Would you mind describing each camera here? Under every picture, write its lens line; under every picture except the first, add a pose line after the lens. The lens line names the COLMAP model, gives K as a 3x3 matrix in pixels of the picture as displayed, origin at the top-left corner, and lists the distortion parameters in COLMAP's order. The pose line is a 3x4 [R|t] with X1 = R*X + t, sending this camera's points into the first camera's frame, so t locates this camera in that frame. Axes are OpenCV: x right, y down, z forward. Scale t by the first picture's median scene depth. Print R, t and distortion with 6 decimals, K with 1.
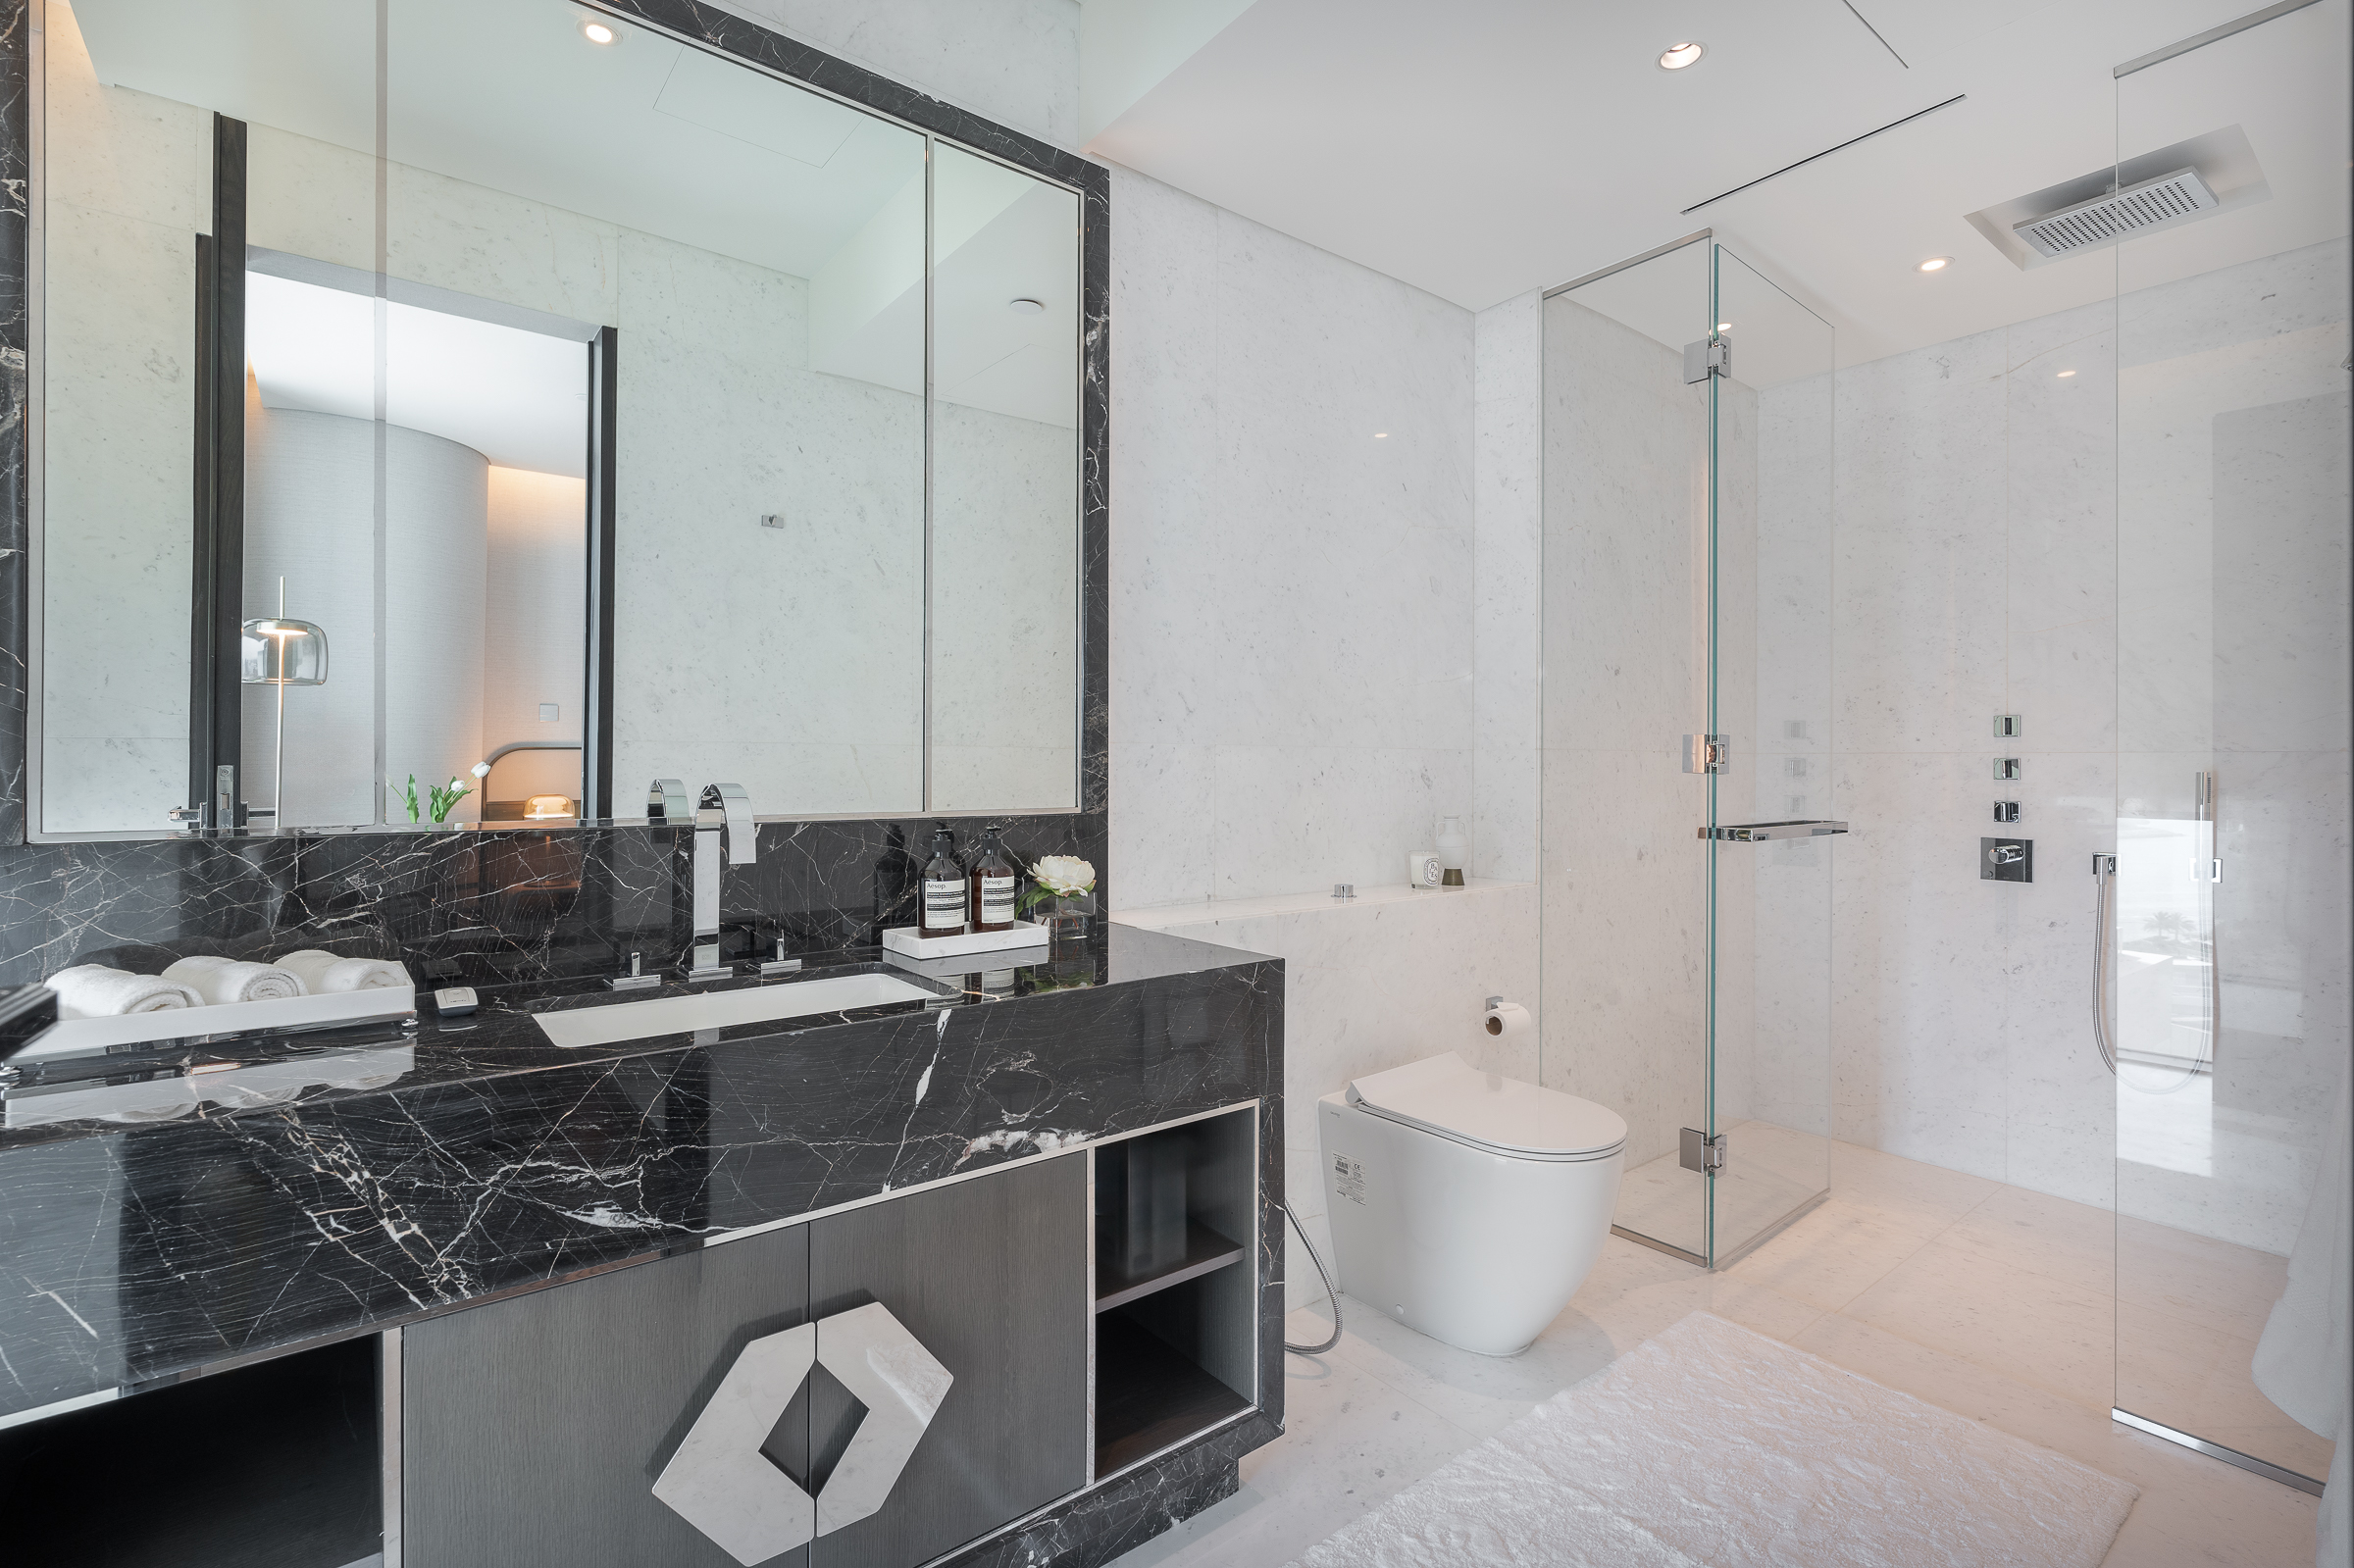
lens RADIAL K [[1055.0, 0, 1177.0], [0, 1055.0, 784.0], [0, 0, 1]] dist [-0.000777, -0.000117]
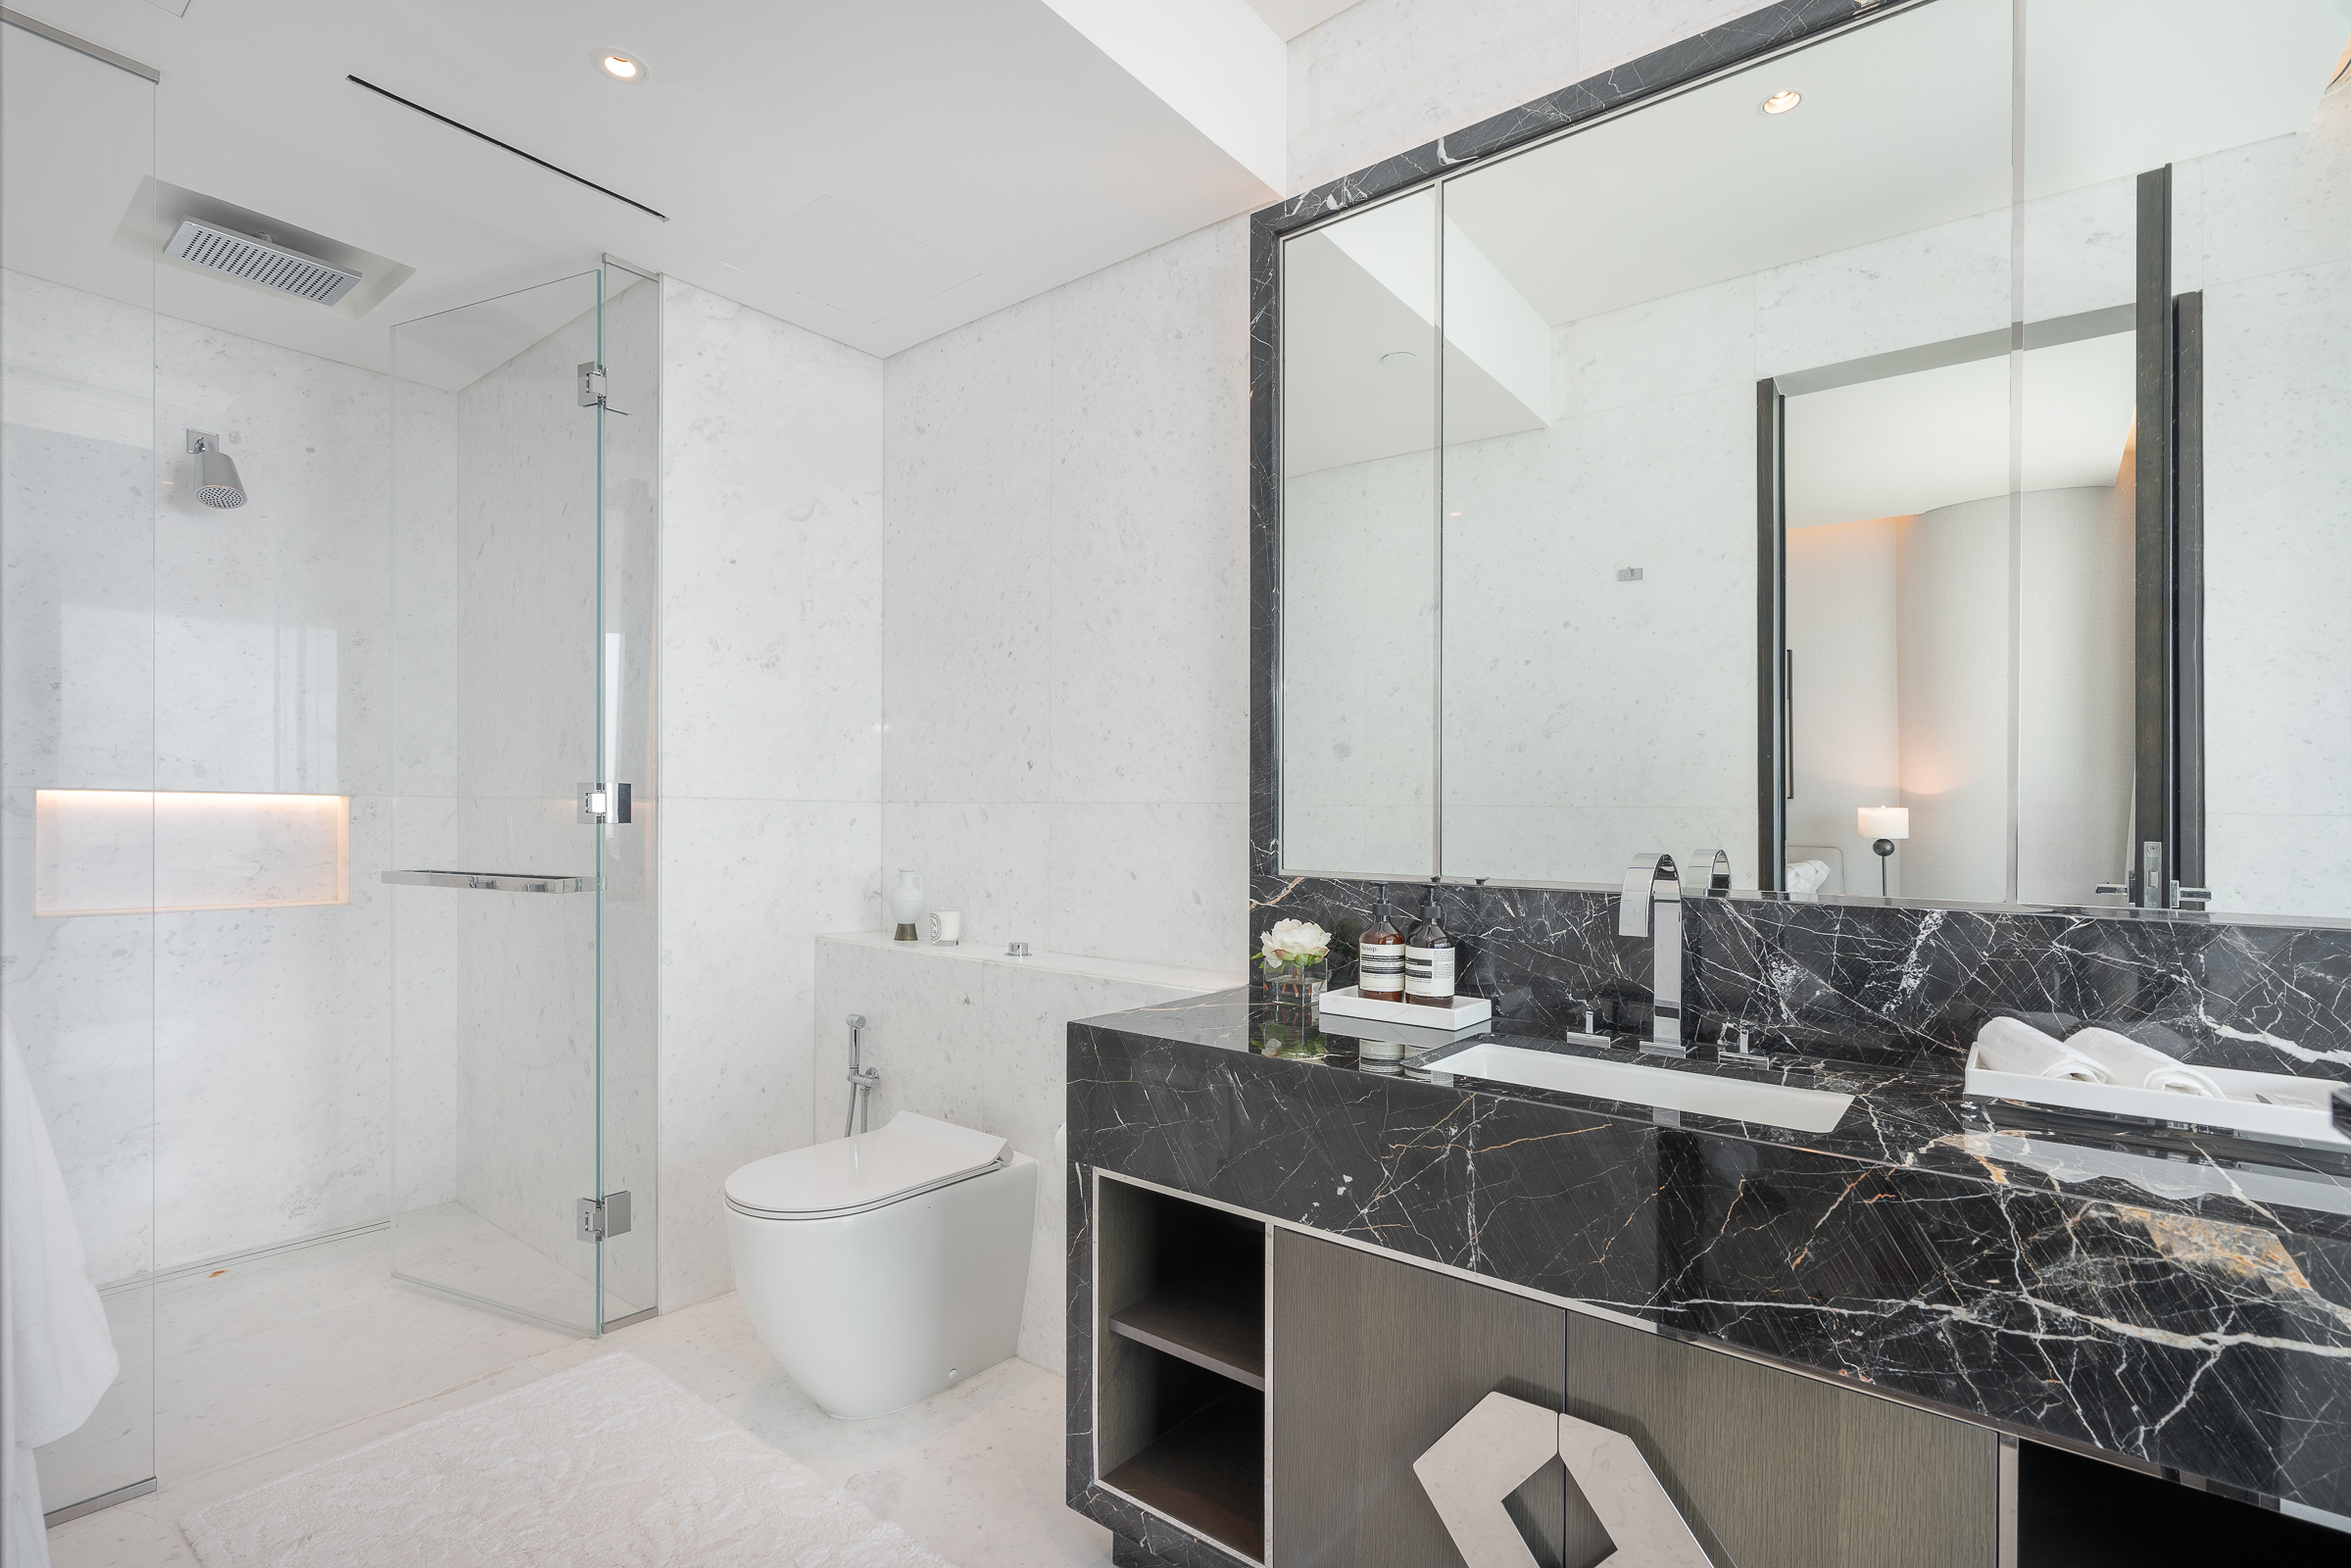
lens RADIAL K [[1113.8, 0, 1168.4], [0, 1113.8, 845.9], [0, 0, 1]] dist [-0.028304, -0.000121]
pose [[0.218369, 0.009651, -0.975819, 0.573265], [-0.023091, 0.999722, 0.004720, -0.000486], [0.975593, 0.021502, 0.218531, 0.444777]]
